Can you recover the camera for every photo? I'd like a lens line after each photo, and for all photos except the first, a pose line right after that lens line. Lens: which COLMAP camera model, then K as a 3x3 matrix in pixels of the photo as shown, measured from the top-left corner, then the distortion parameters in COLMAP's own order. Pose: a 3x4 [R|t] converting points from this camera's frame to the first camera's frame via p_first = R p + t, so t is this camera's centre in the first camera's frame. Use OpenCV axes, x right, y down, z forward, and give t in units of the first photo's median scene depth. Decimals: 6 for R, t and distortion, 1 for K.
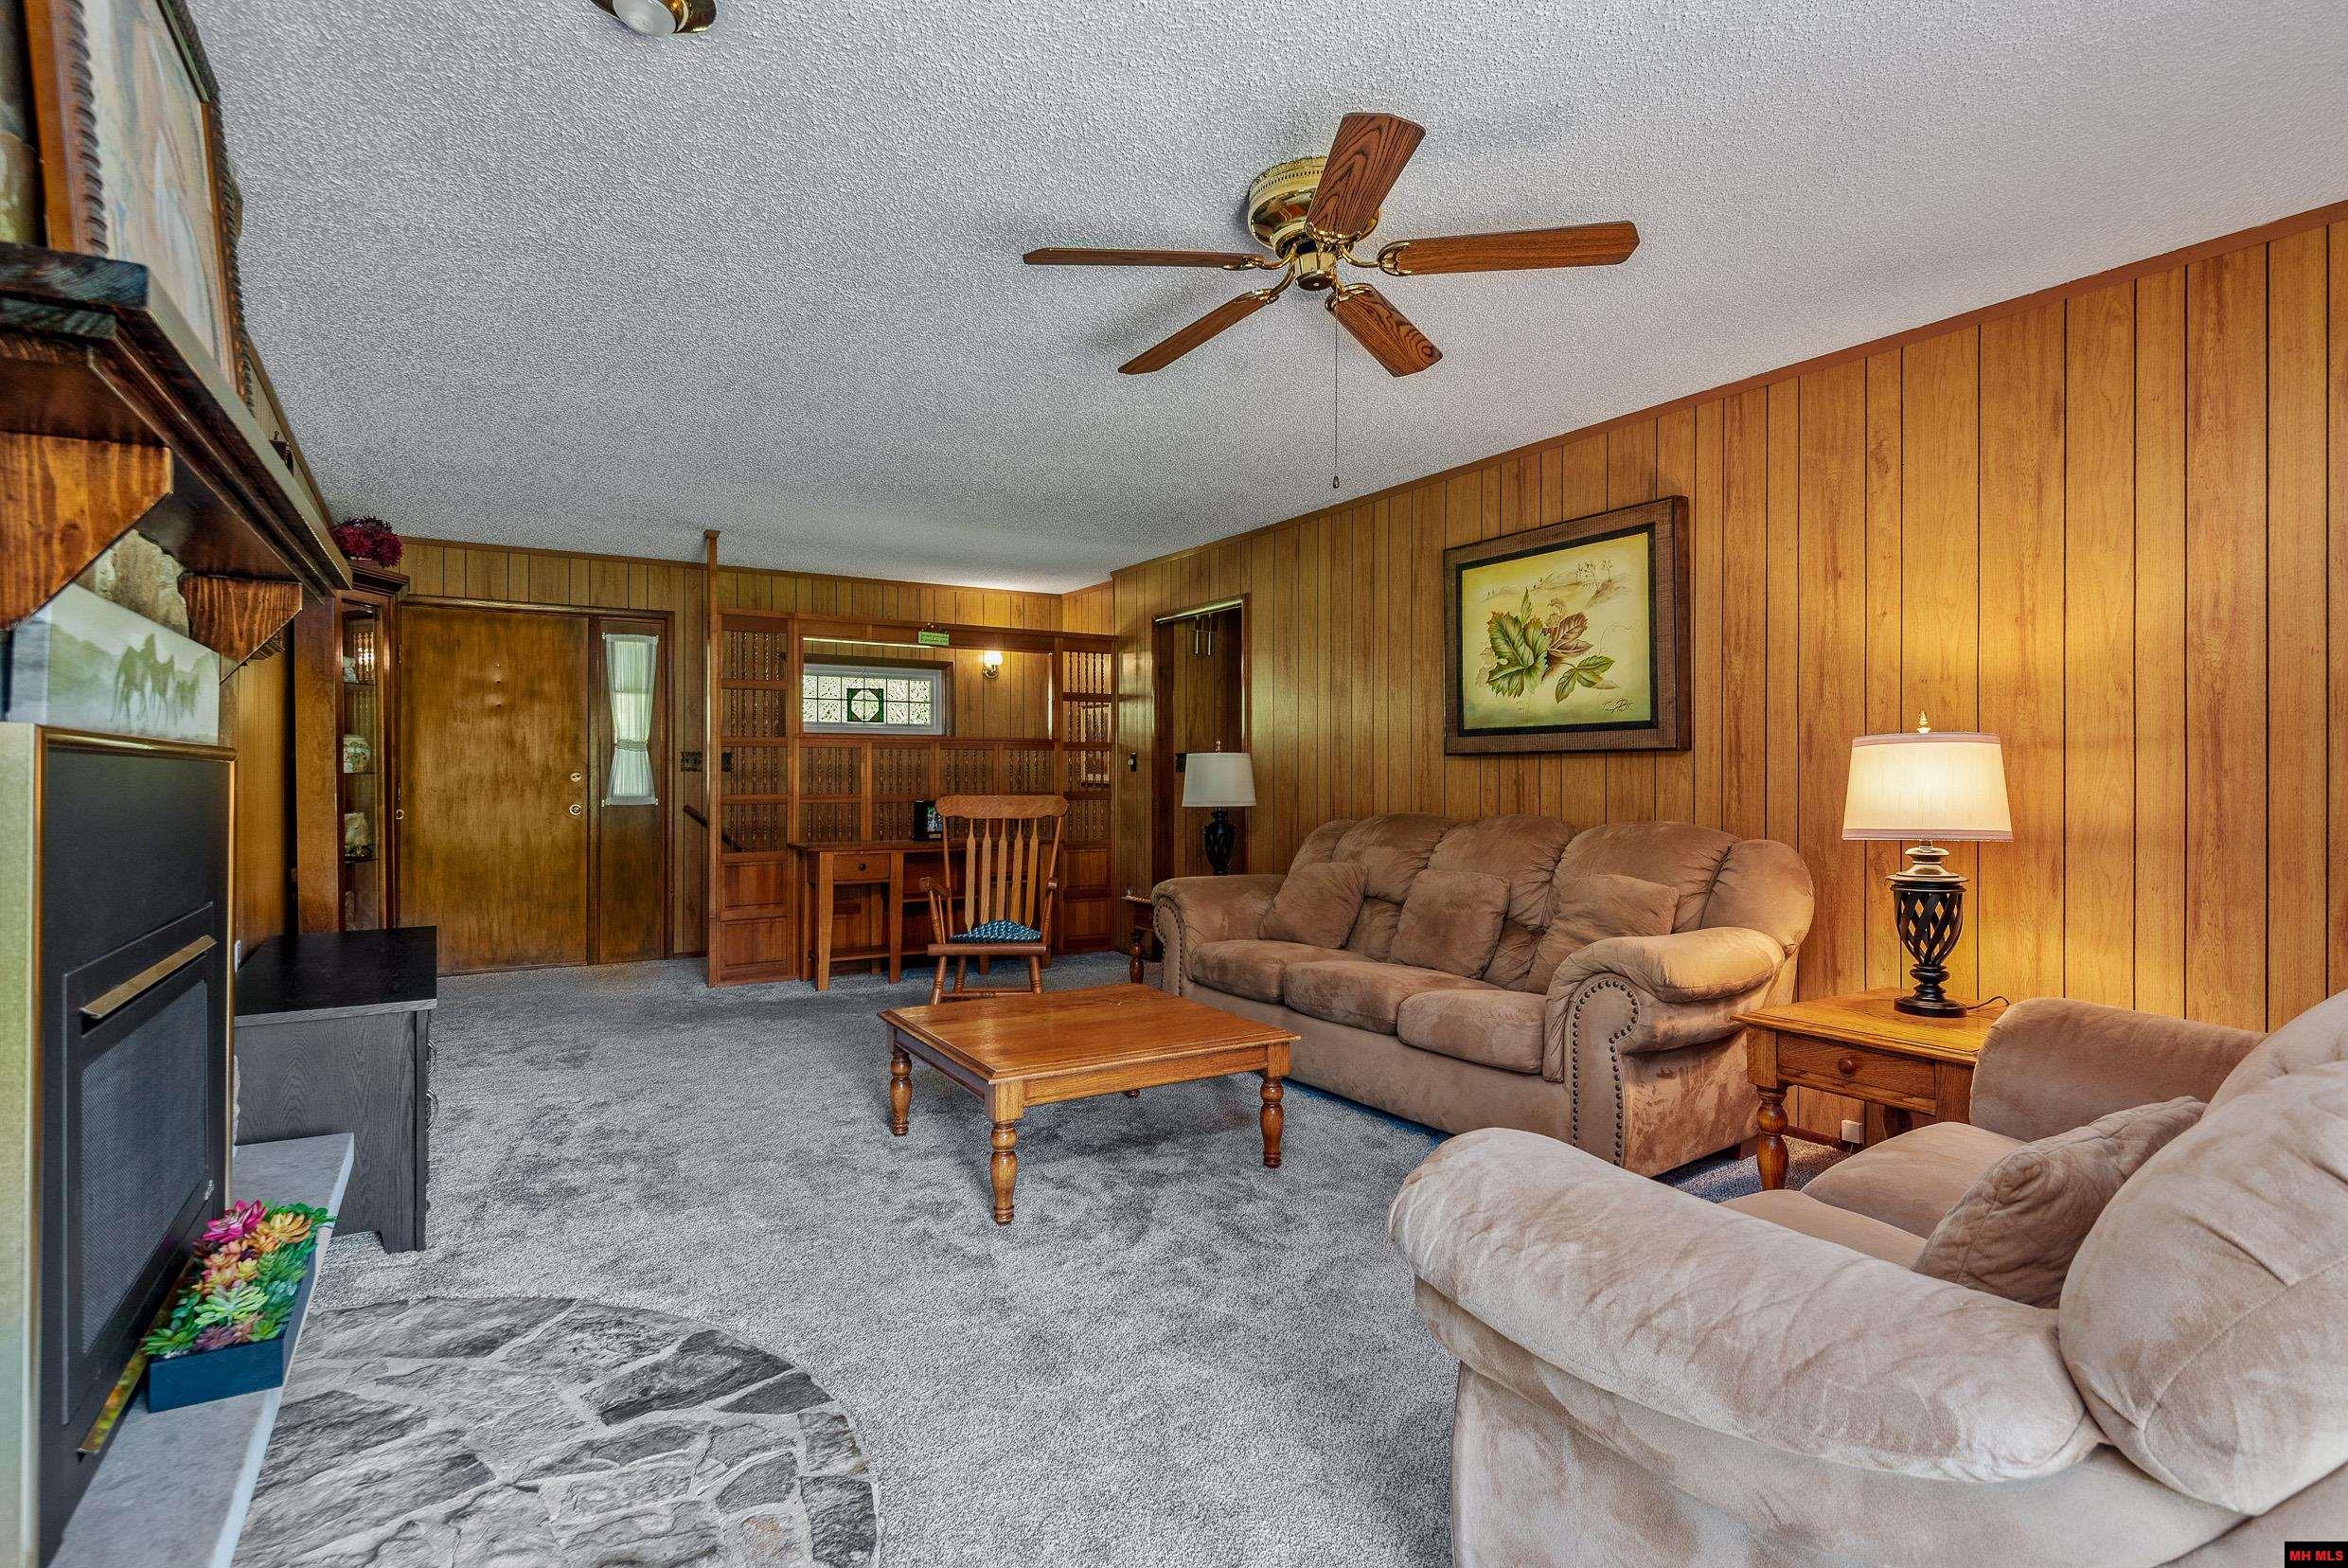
lens RADIAL K [[1194.8, 0, 1191.4], [0, 1194.8, 776.6], [0, 0, 1]] dist [0.014037, -0.003656]
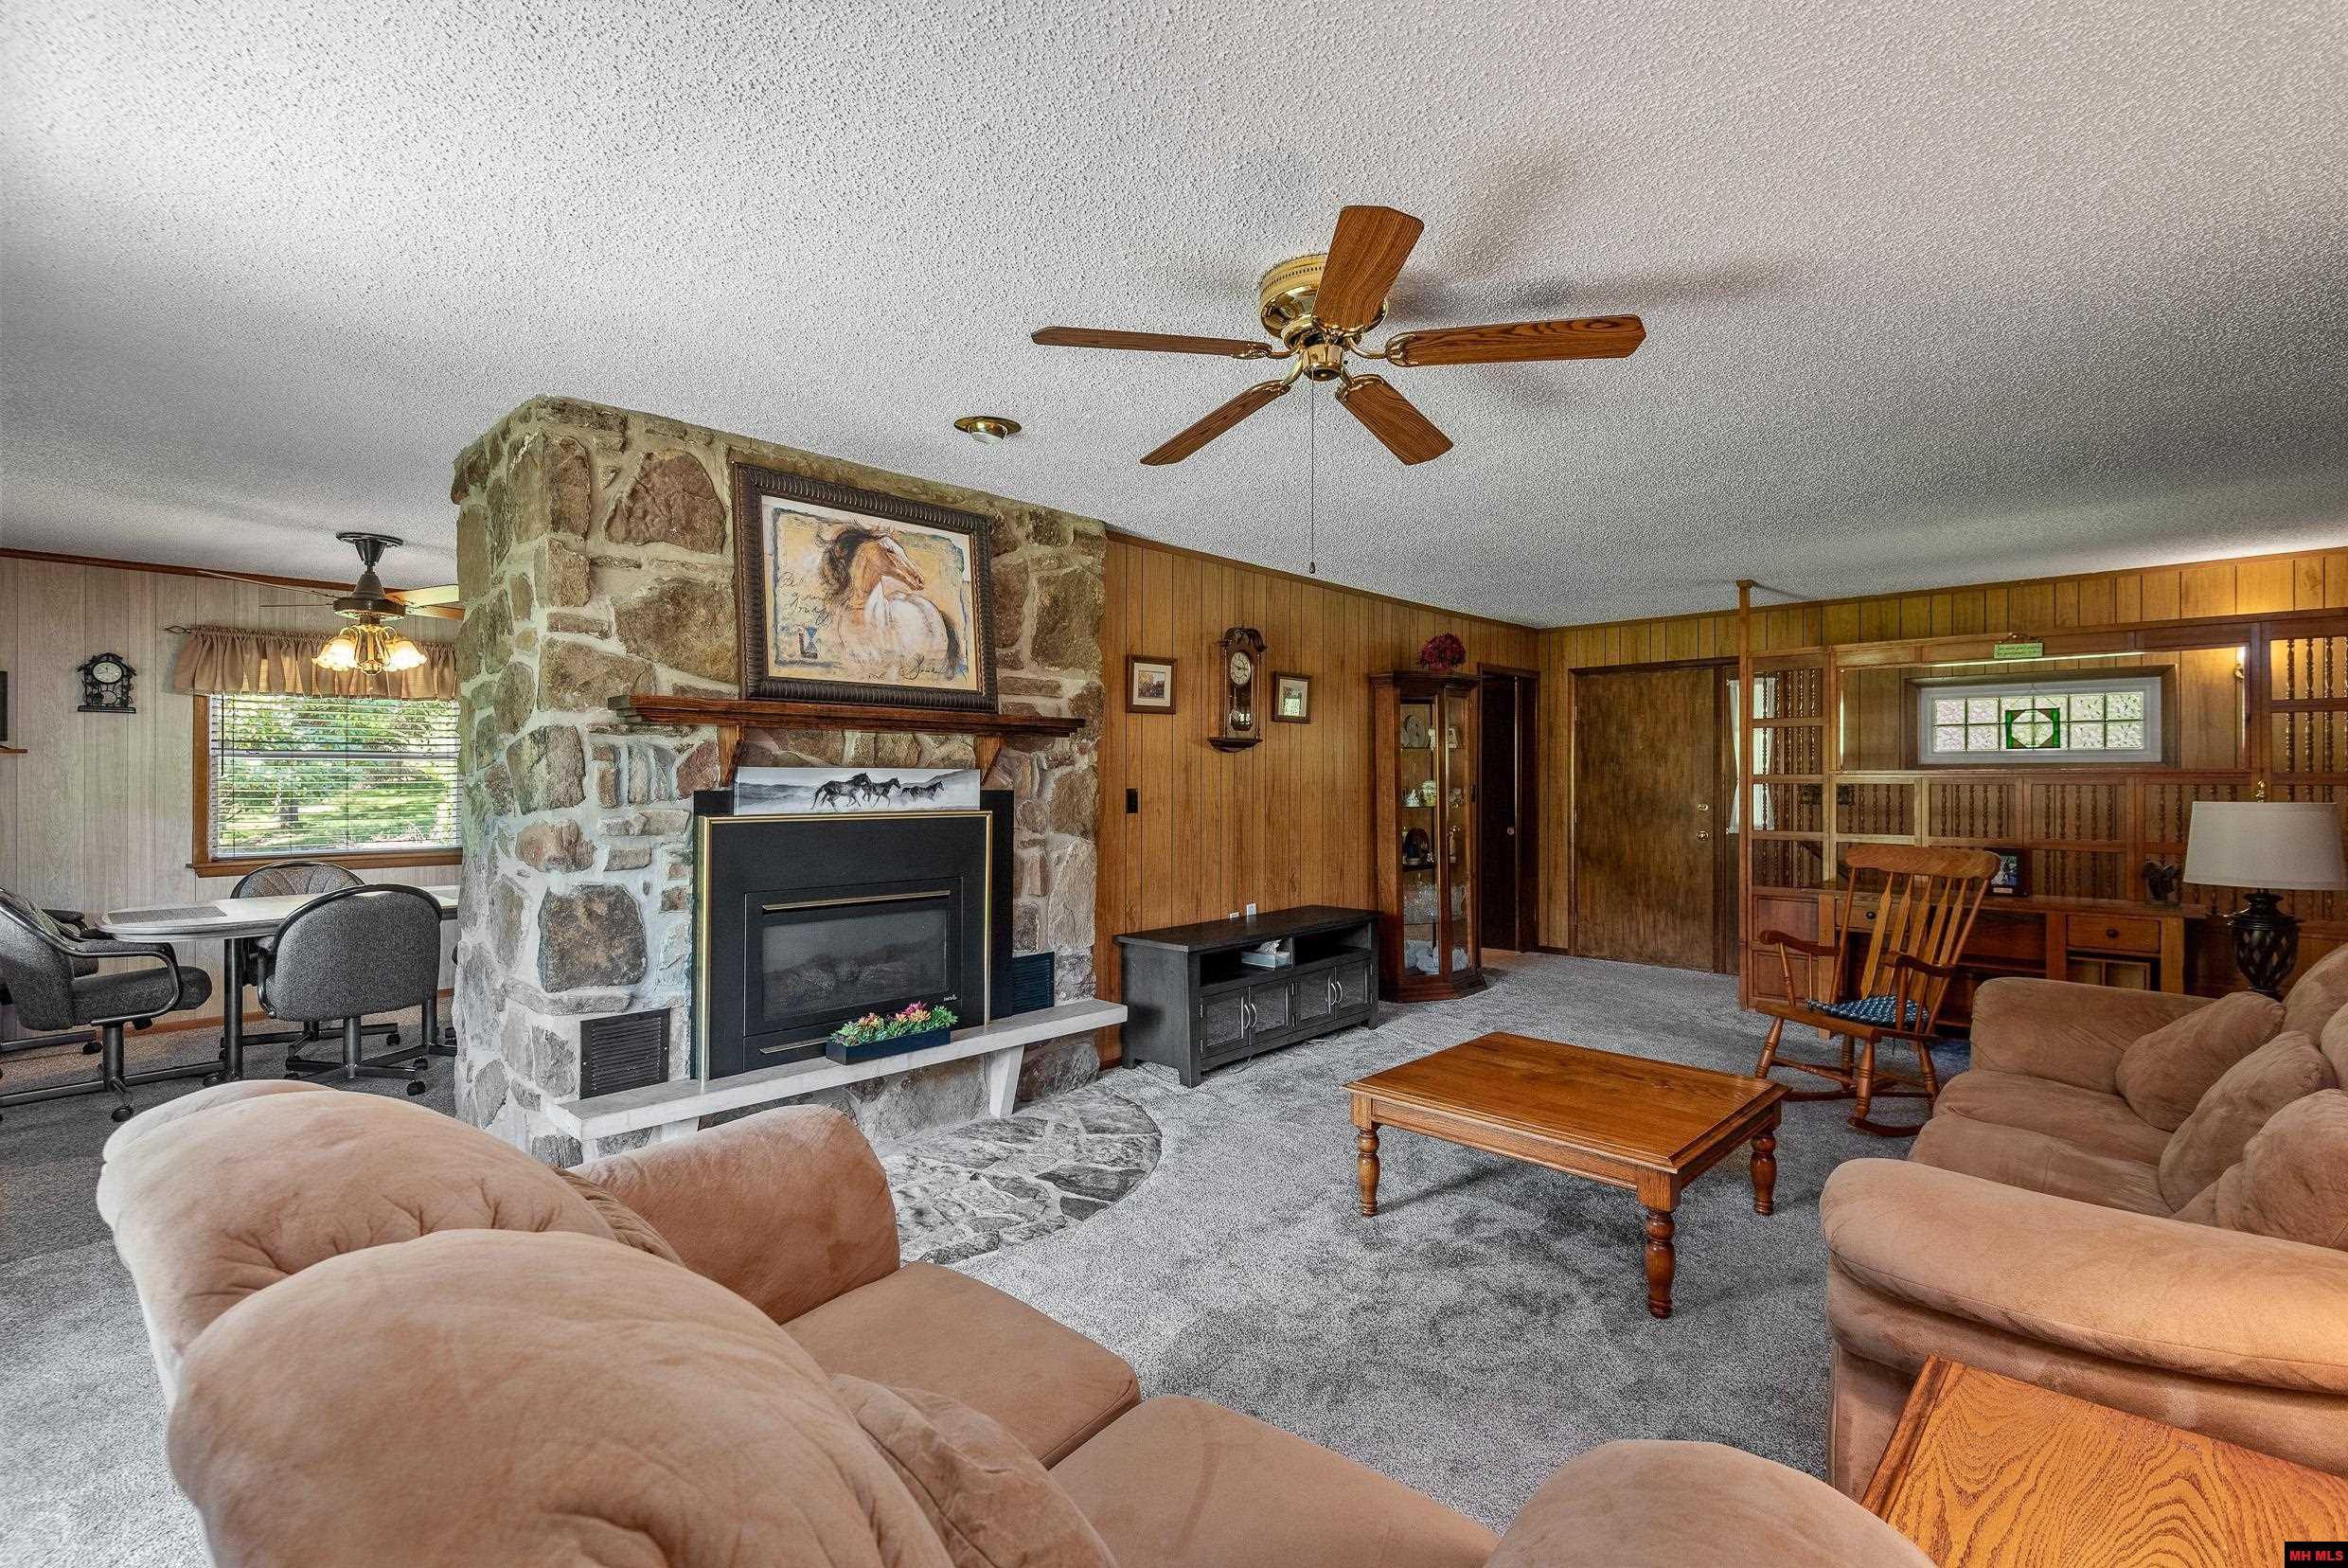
lens RADIAL K [[1084.1, 0, 1173.4], [0, 1084.1, 773.7], [0, 0, 1]] dist [0.007242, -0.000731]
pose [[0.245110, -0.003350, -0.969489, 0.875150], [-0.006287, 0.999968, -0.005045, -0.053758], [0.969475, 0.007332, 0.245081, 0.586043]]
